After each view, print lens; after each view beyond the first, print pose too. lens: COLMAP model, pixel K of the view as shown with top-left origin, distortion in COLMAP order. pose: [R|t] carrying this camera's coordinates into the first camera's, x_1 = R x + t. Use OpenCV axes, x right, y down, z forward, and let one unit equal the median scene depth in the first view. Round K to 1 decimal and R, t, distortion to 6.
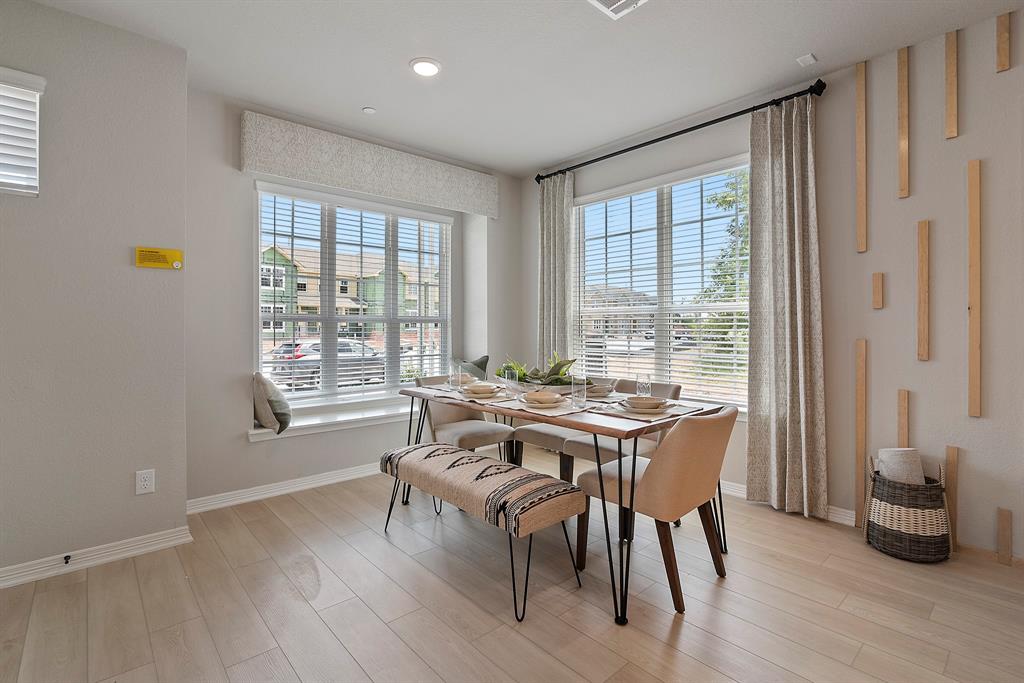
lens RADIAL K [[486.5, 0, 515.1], [0, 486.5, 324.7], [0, 0, 1]] dist [0.001895, 0.000141]
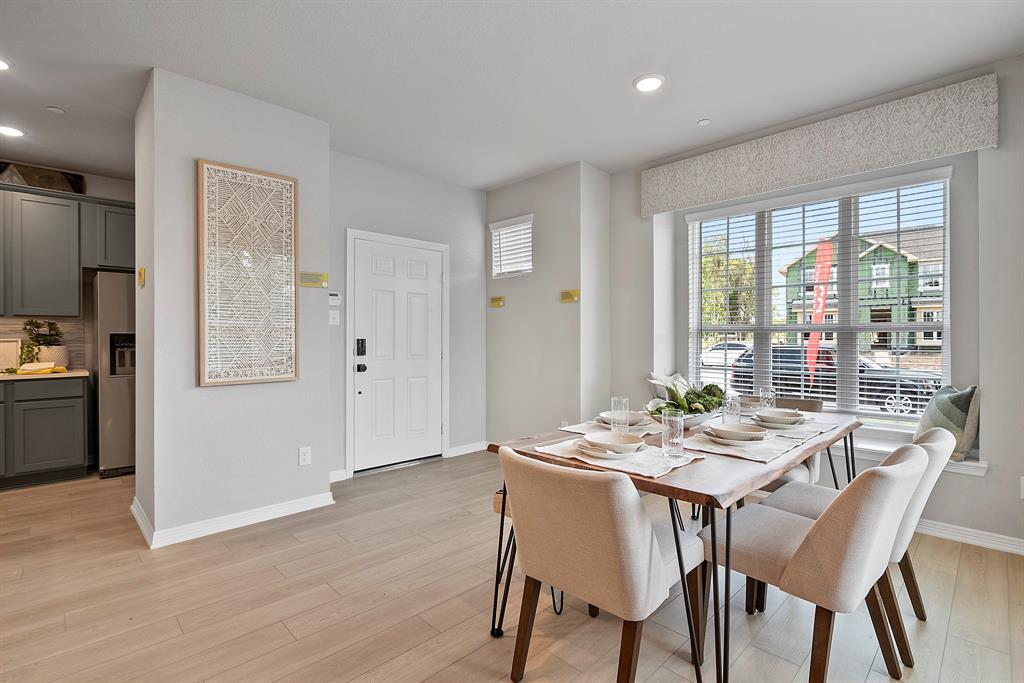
lens RADIAL K [[472.5, 0, 512.0], [0, 472.5, 341.5], [0, 0, 1]] dist [0.000131, 0.000060]
pose [[0.044938, 0.007238, -0.998964, 0.732460], [0.003622, 0.999966, 0.007408, 0.004229], [0.998983, -0.003951, 0.044910, 0.617007]]
